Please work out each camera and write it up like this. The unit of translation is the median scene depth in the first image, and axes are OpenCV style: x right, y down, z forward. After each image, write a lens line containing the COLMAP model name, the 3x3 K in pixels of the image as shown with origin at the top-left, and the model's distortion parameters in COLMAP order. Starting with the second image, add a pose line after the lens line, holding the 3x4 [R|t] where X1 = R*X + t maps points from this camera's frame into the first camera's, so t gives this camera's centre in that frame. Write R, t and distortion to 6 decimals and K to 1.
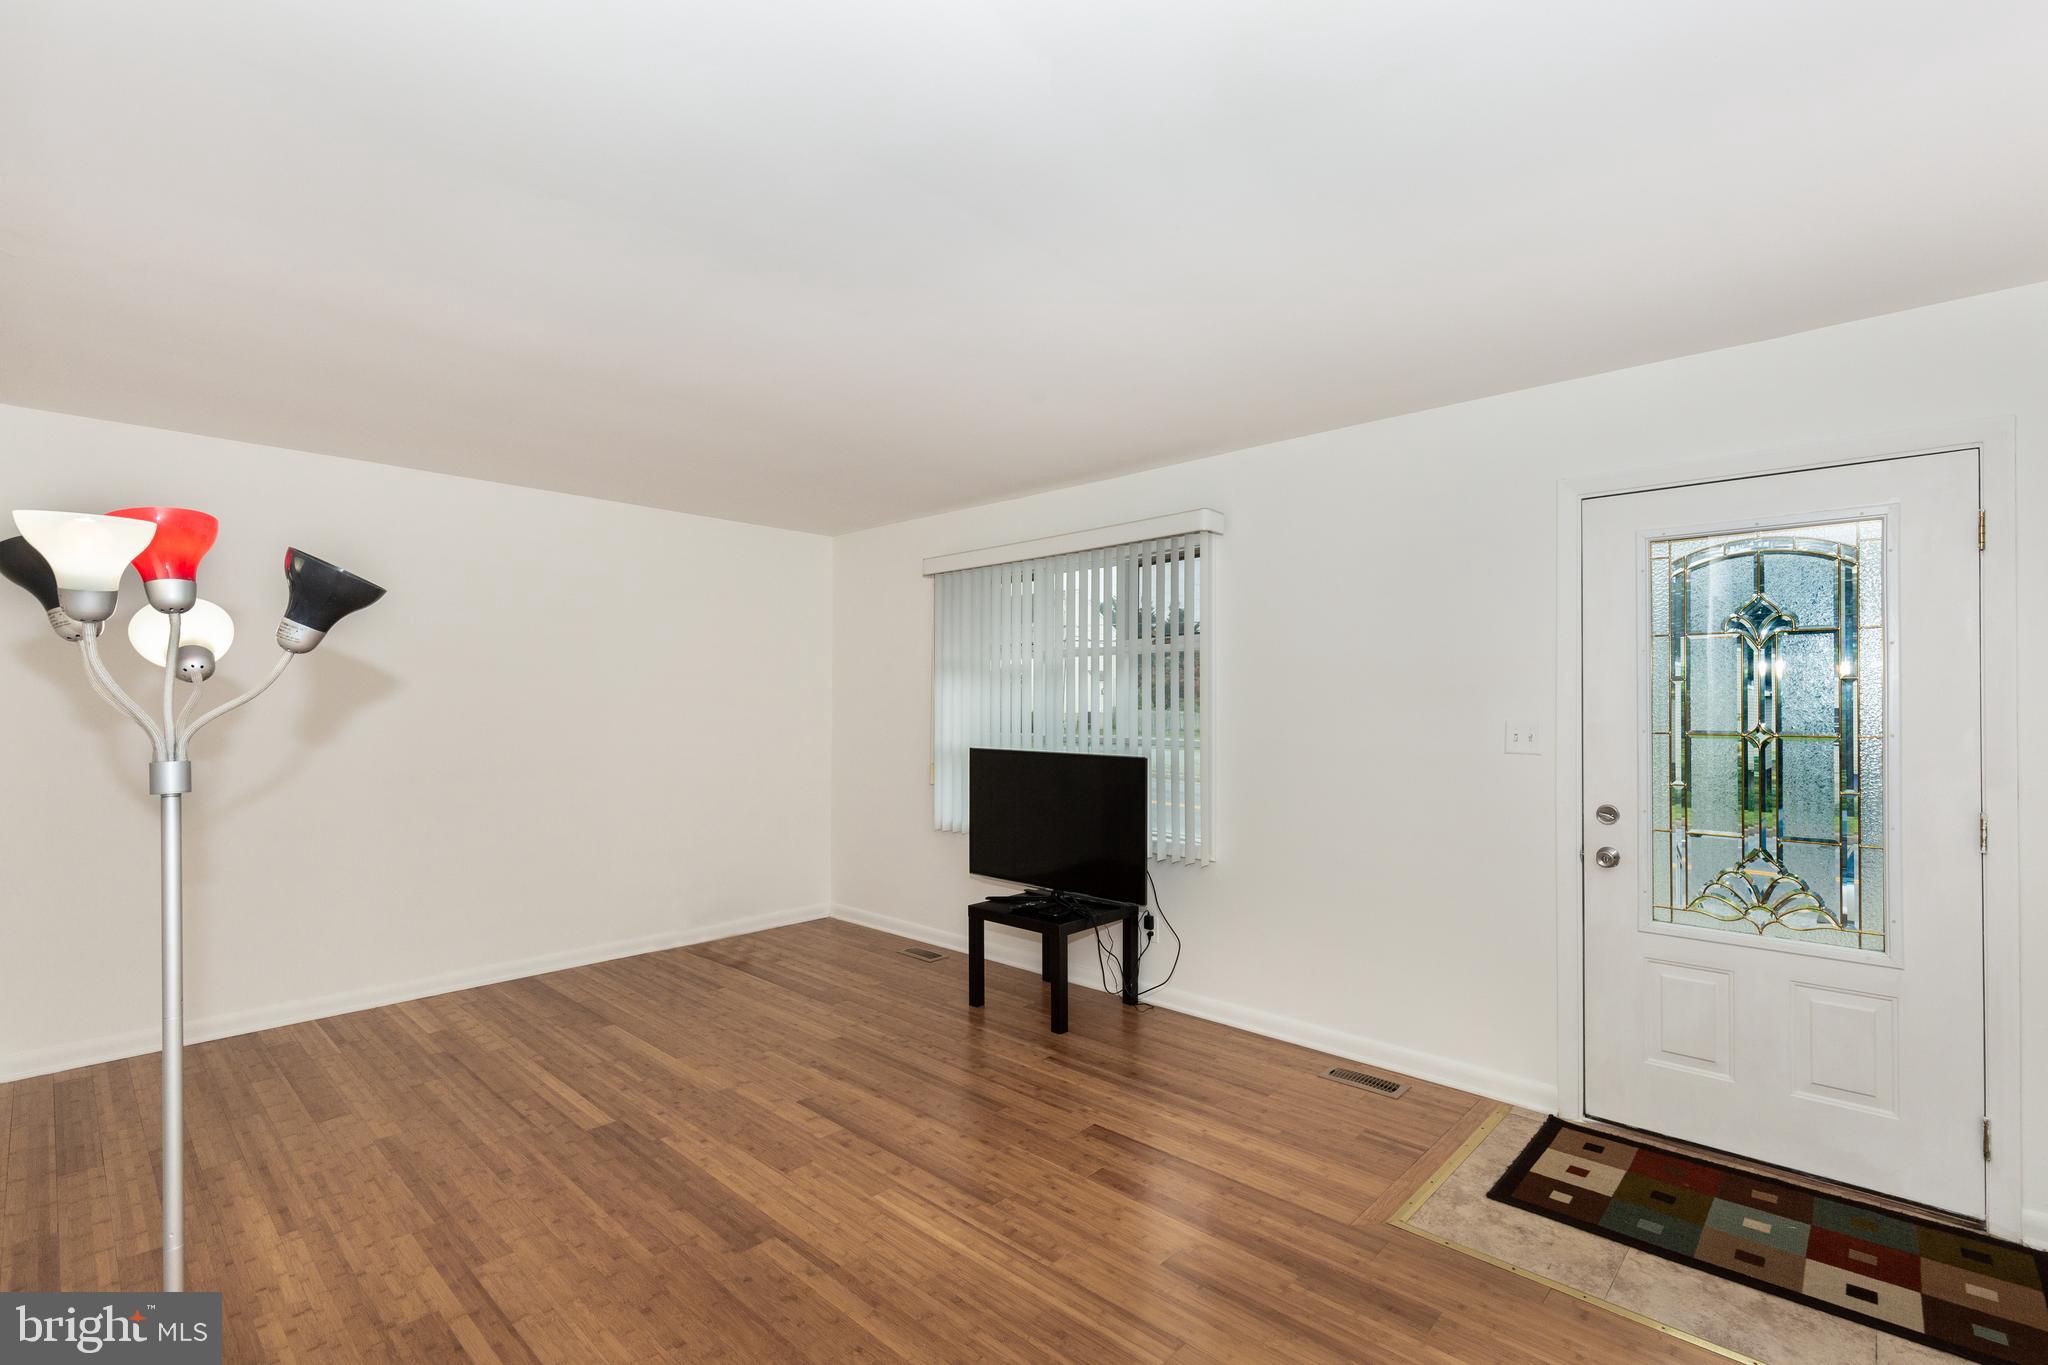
lens RADIAL K [[932.5, 0, 1034.7], [0, 932.5, 694.7], [0, 0, 1]] dist [0.016331, -0.002881]
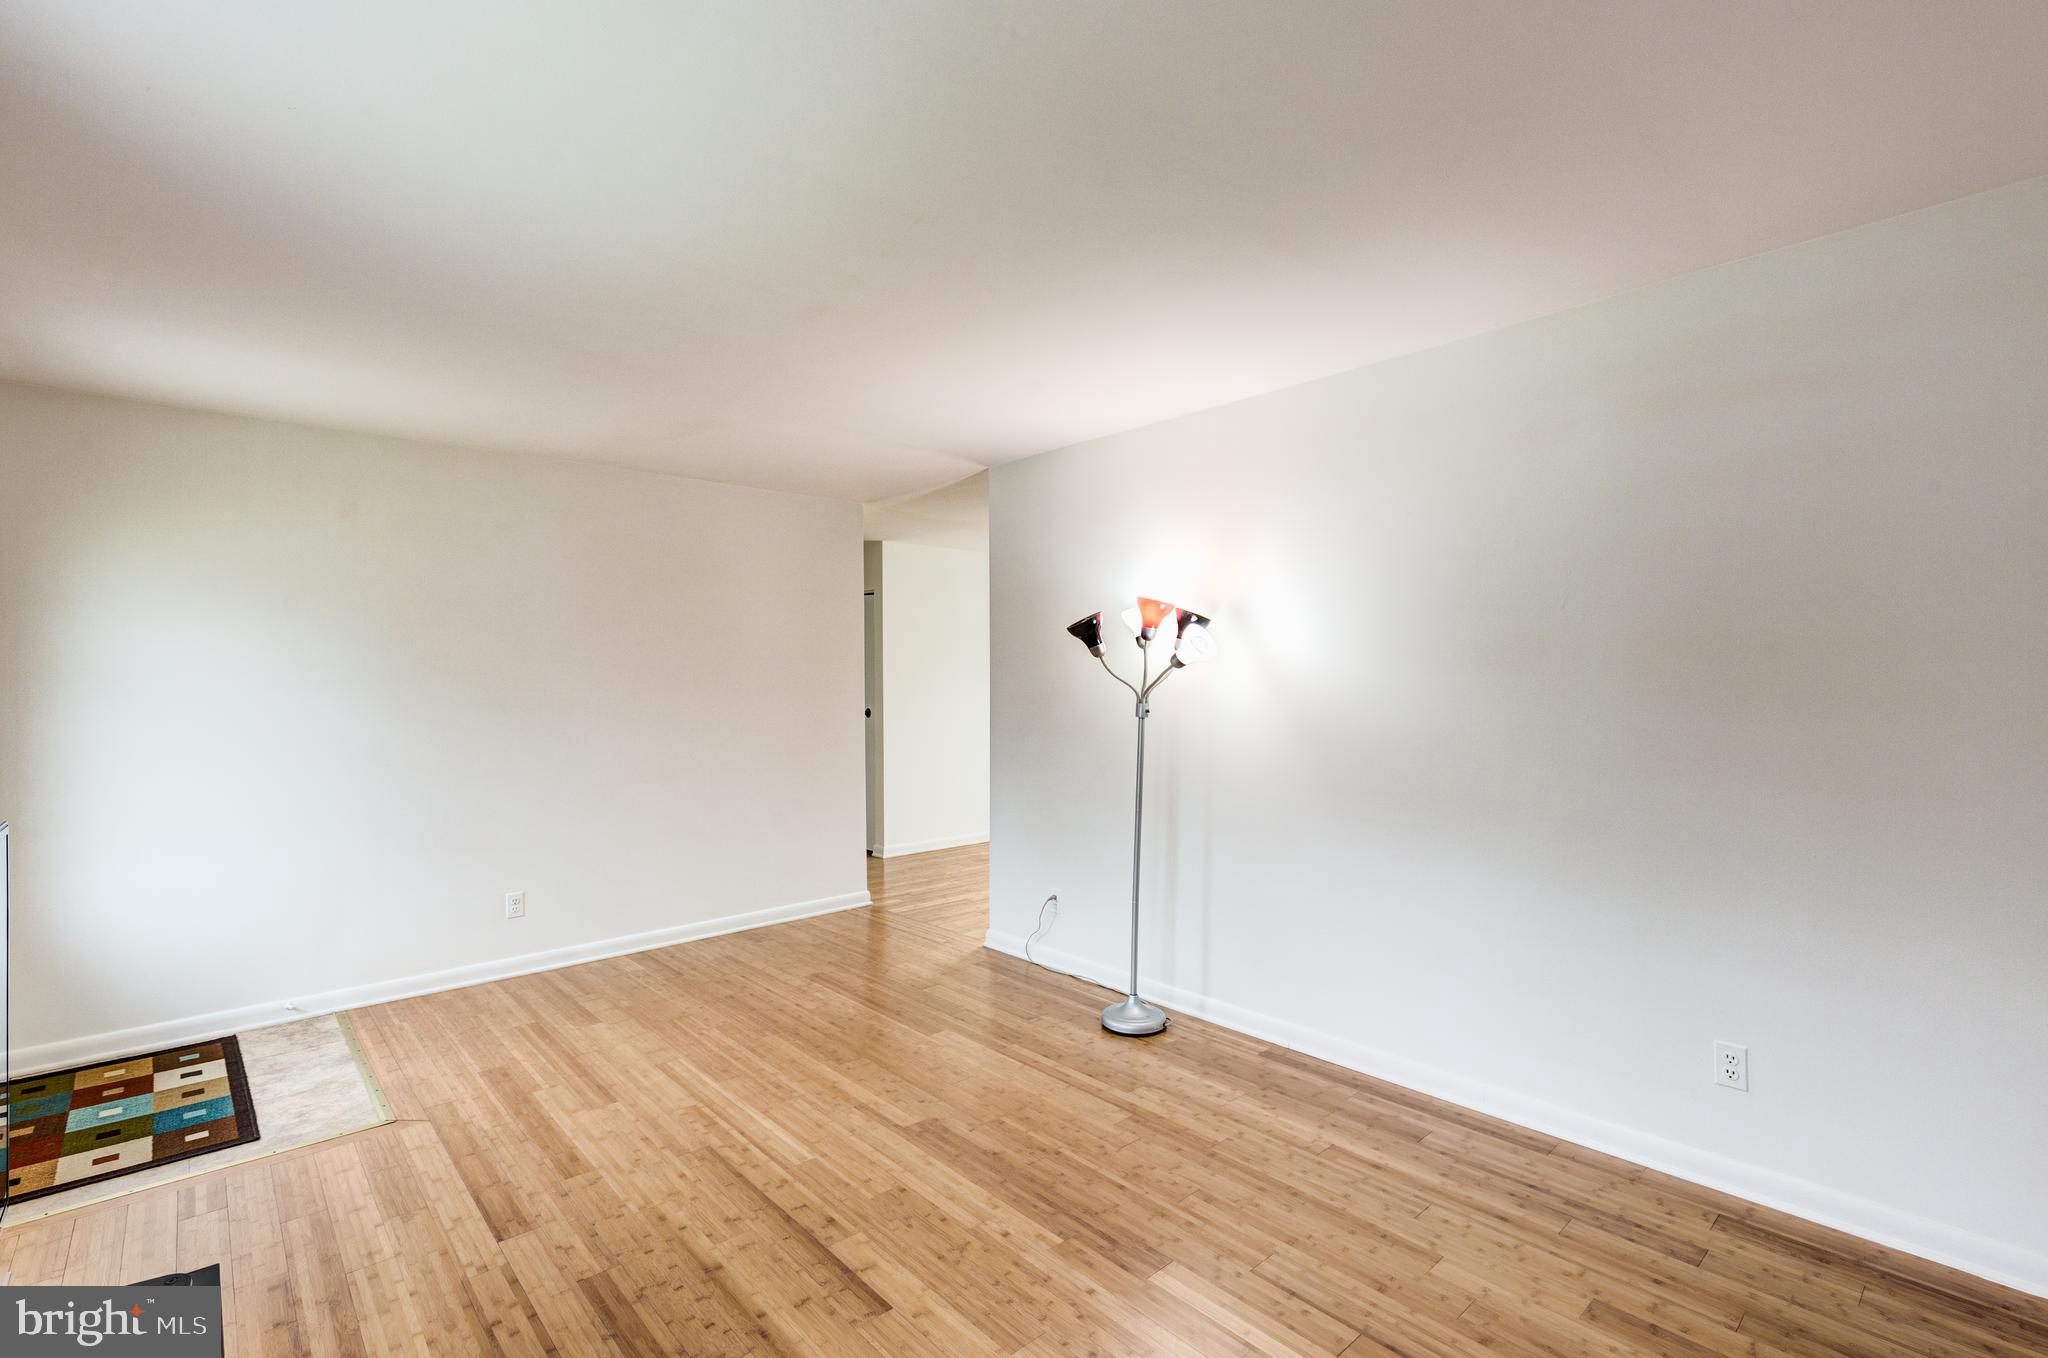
lens RADIAL K [[932.5, 0, 1007.5], [0, 932.5, 680.1], [0, 0, 1]] dist [0.016331, -0.002881]
pose [[-0.994006, 0.007537, 0.109067, -0.429823], [0.006662, 0.999943, -0.008390, 0.019527], [-0.109124, -0.007613, -0.993999, 1.726965]]
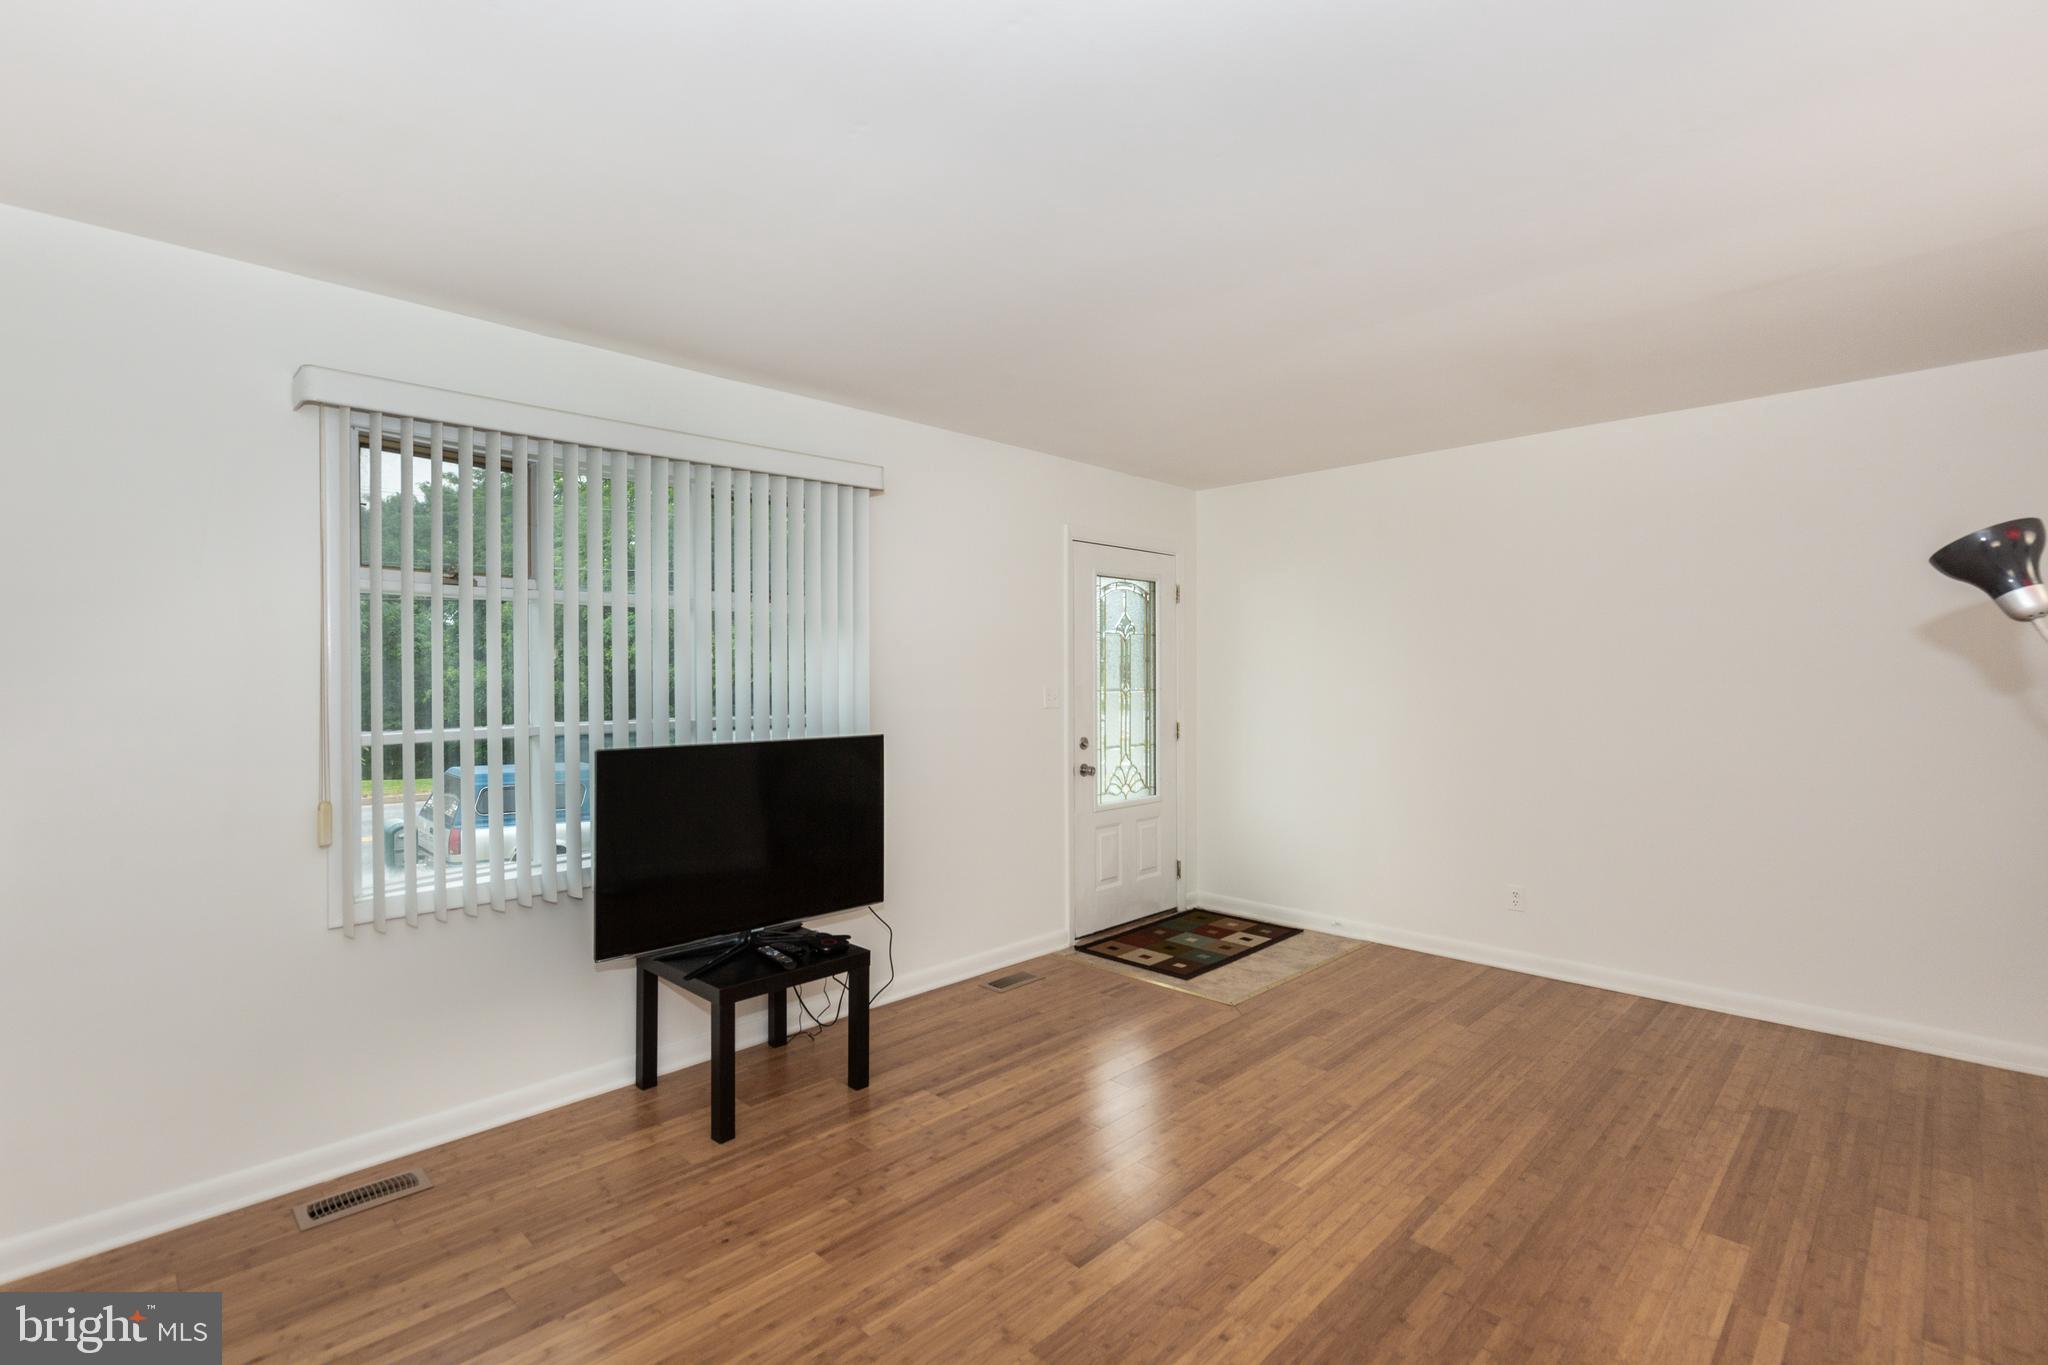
lens RADIAL K [[932.5, 0, 992.5], [0, 932.5, 696.8], [0, 0, 1]] dist [0.016331, -0.002881]
pose [[0.043445, -0.021710, 0.998820, -0.975268], [-0.006143, 0.999739, 0.021998, 0.014366], [-0.999037, -0.007091, 0.043300, 1.101650]]
